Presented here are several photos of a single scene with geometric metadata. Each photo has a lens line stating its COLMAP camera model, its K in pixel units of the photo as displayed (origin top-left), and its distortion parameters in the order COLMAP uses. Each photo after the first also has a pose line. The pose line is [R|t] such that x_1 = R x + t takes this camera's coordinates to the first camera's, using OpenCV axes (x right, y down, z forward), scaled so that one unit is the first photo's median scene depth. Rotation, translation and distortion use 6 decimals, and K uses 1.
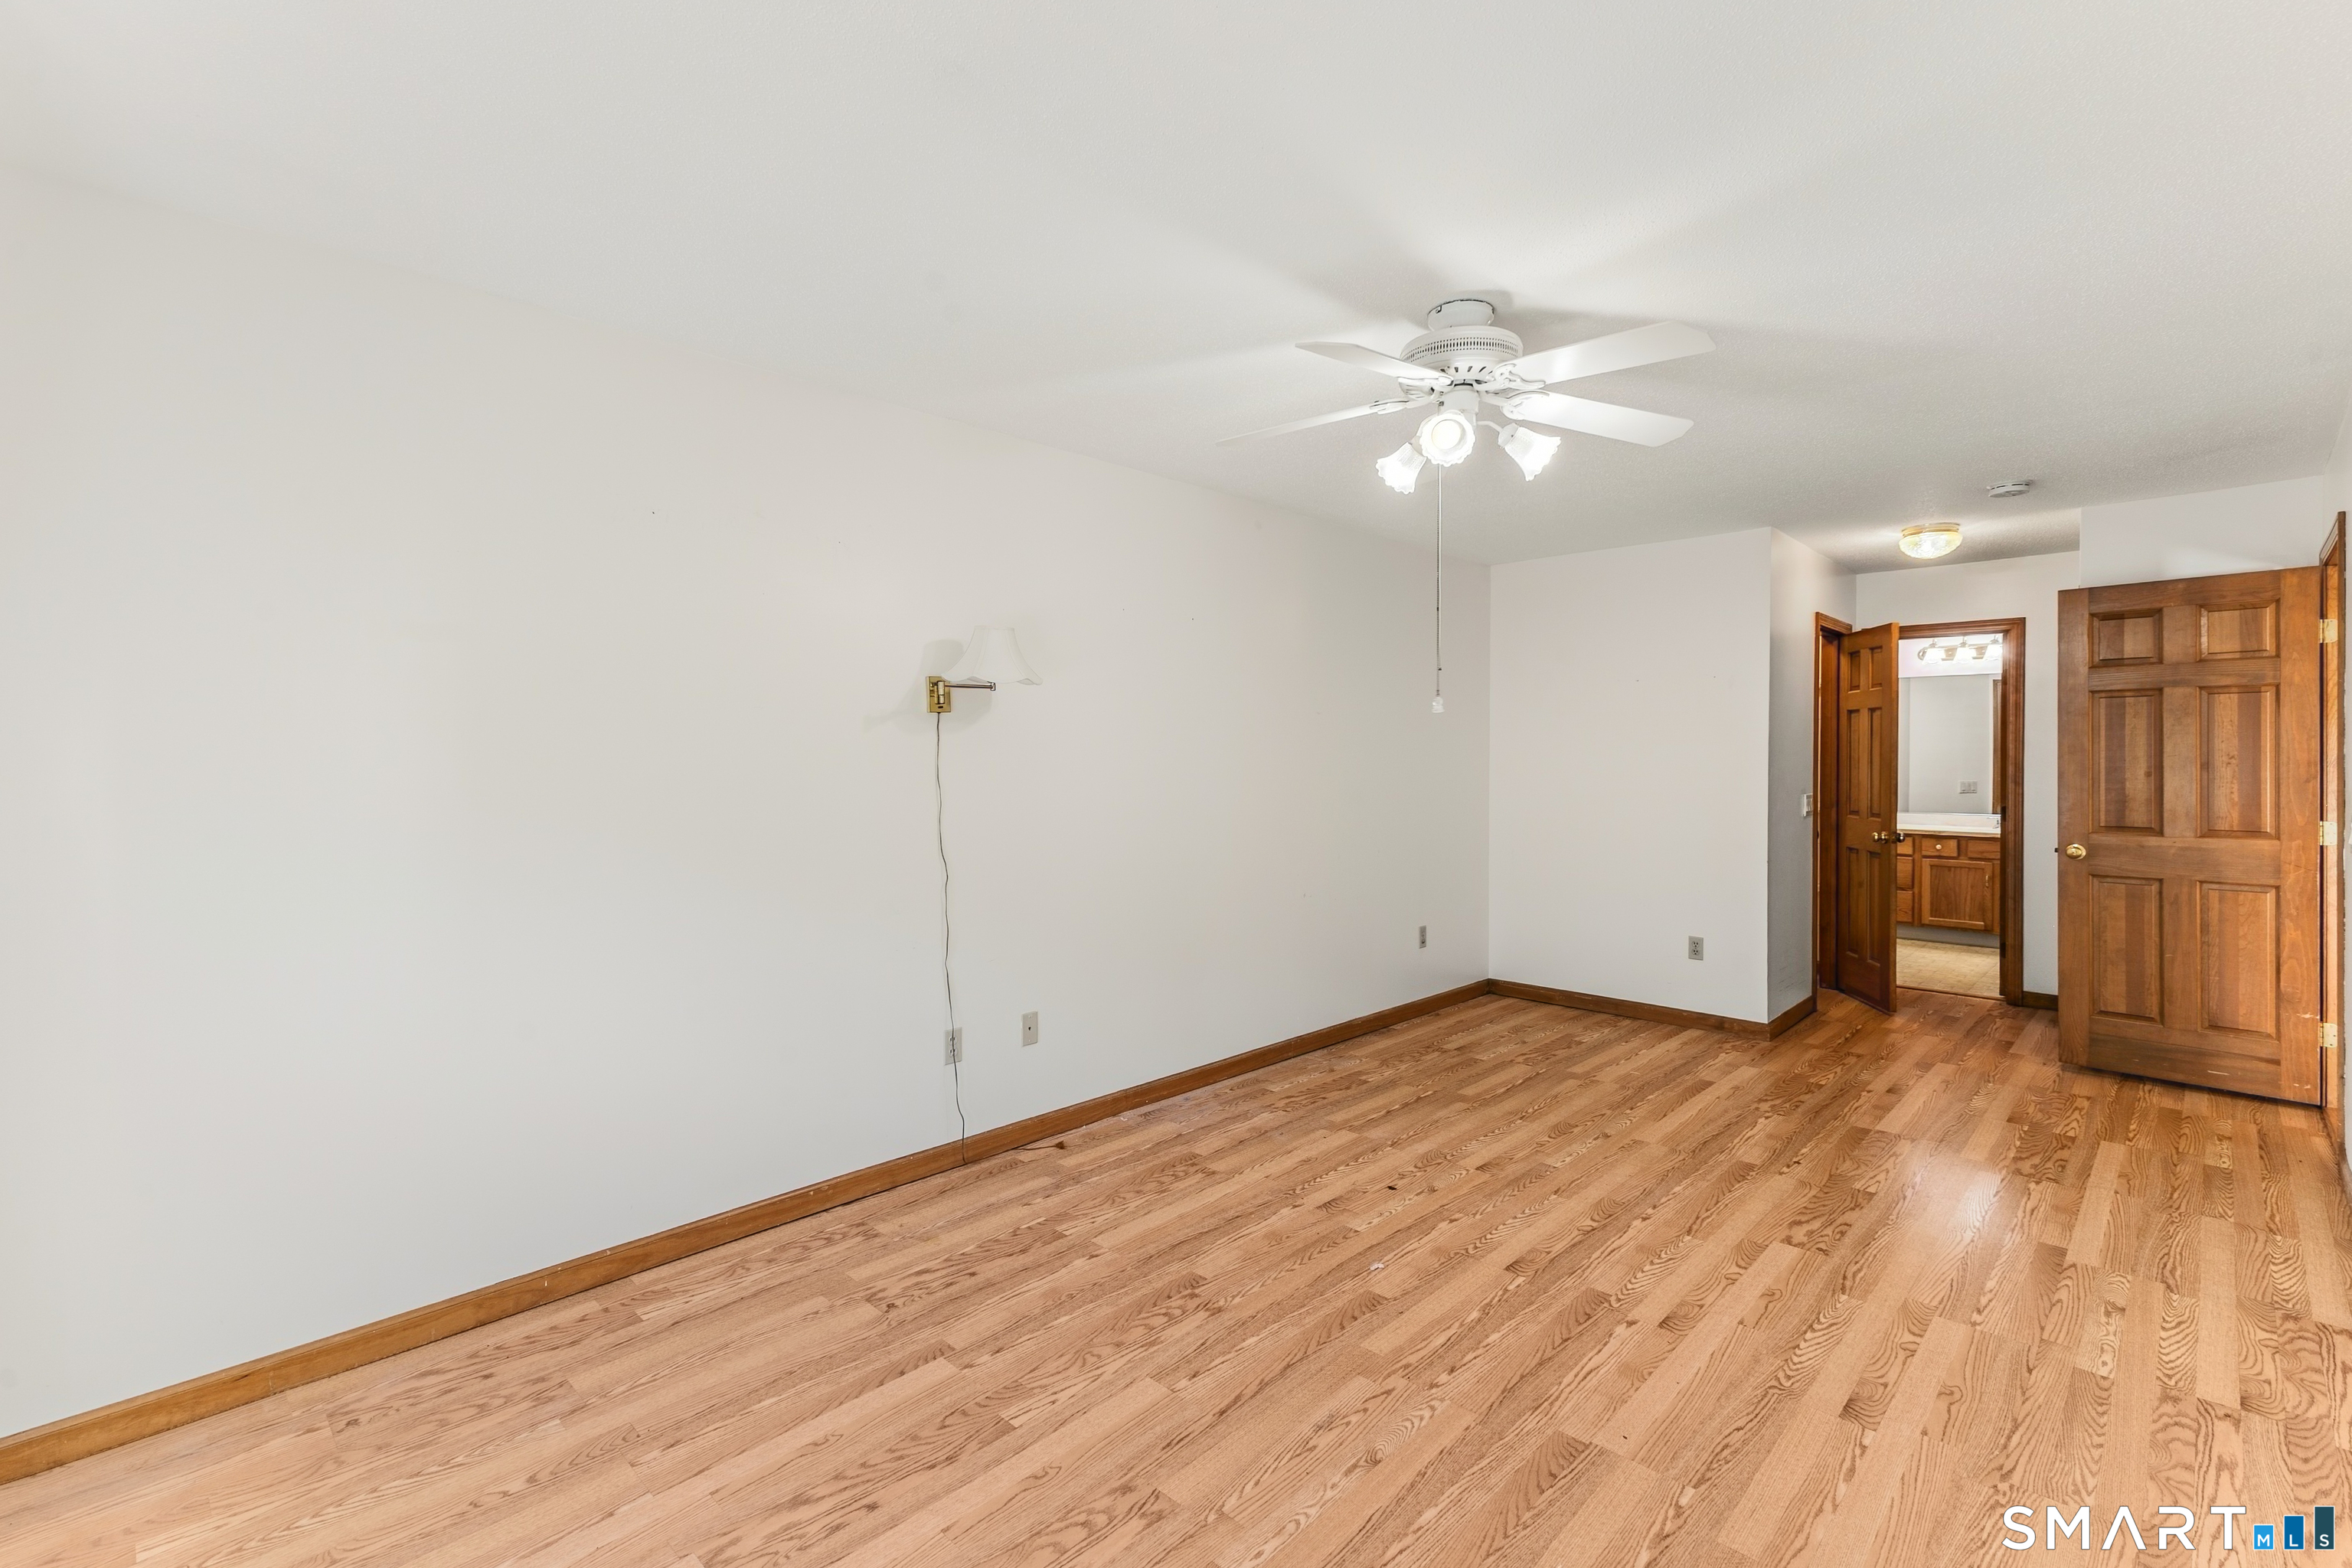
lens RADIAL K [[1032.3, 0, 1174.9], [0, 1032.3, 769.5], [0, 0, 1]] dist [0.018245, -0.009842]
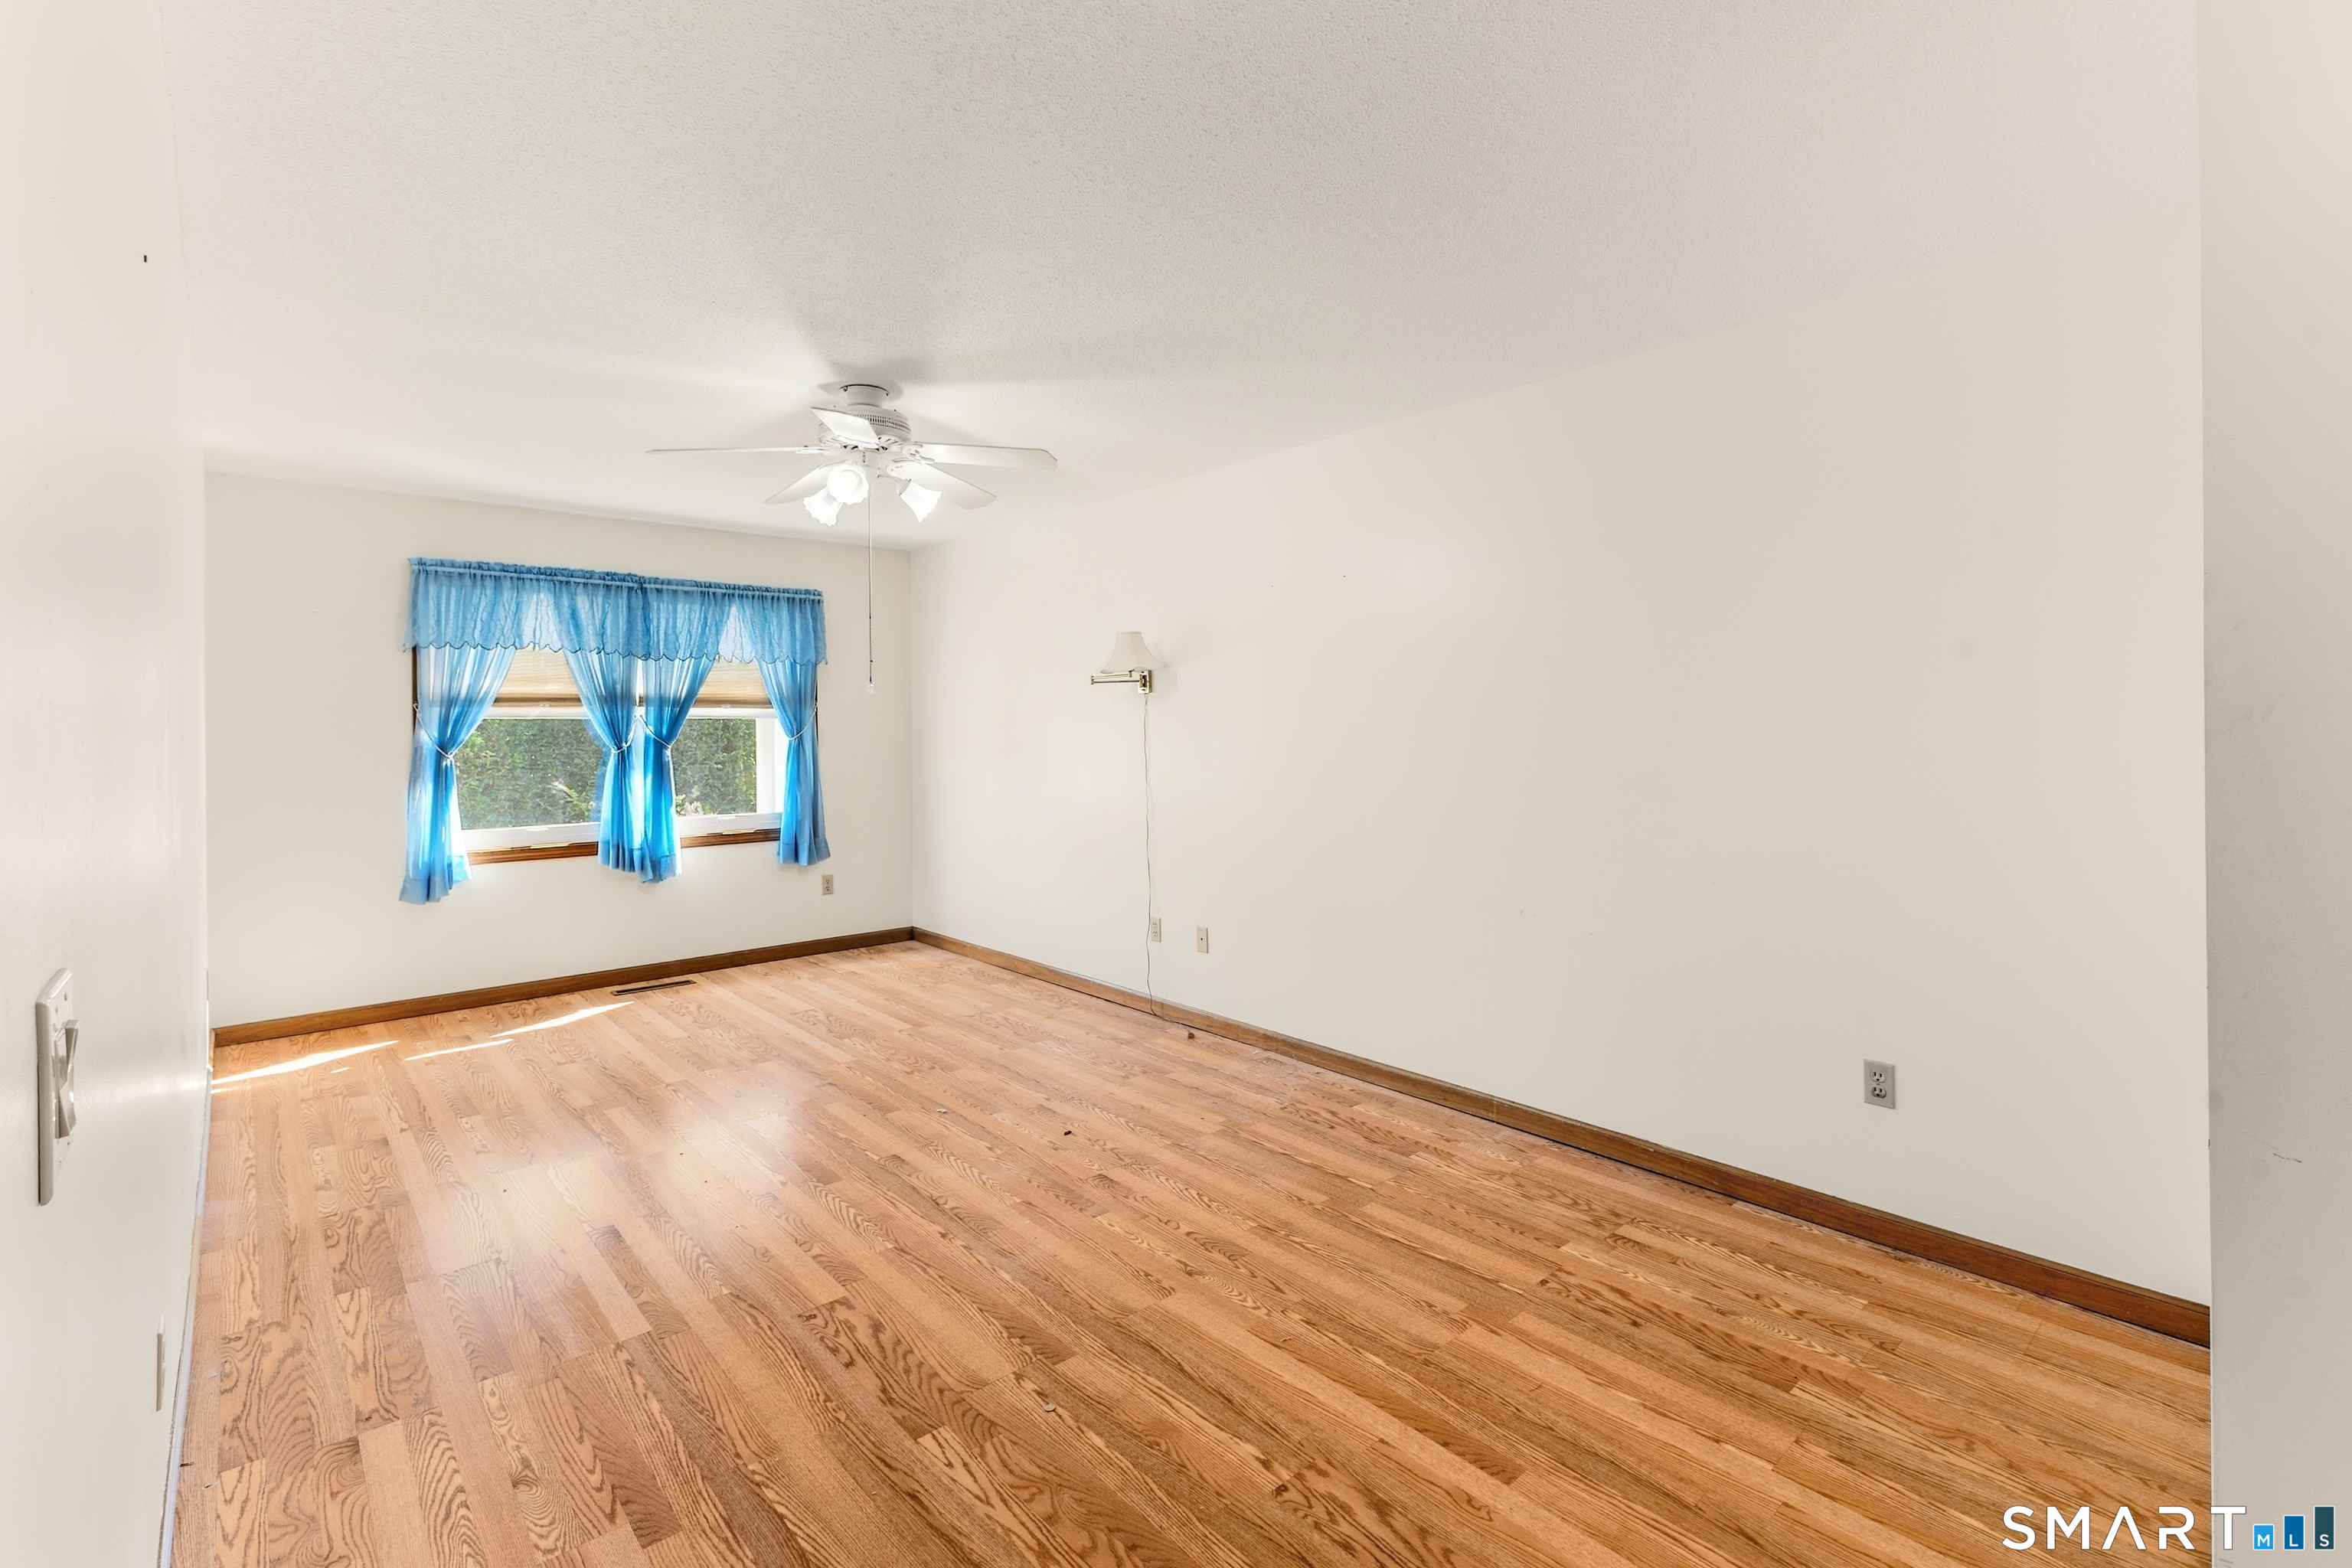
lens RADIAL K [[1032.3, 0, 1174.9], [0, 1032.3, 769.5], [0, 0, 1]] dist [0.018245, -0.009842]
pose [[-0.056741, 0.045849, -0.997336, 1.157090], [0.001142, 0.998947, 0.045858, -0.012936], [0.998388, 0.001463, -0.056733, 1.092943]]
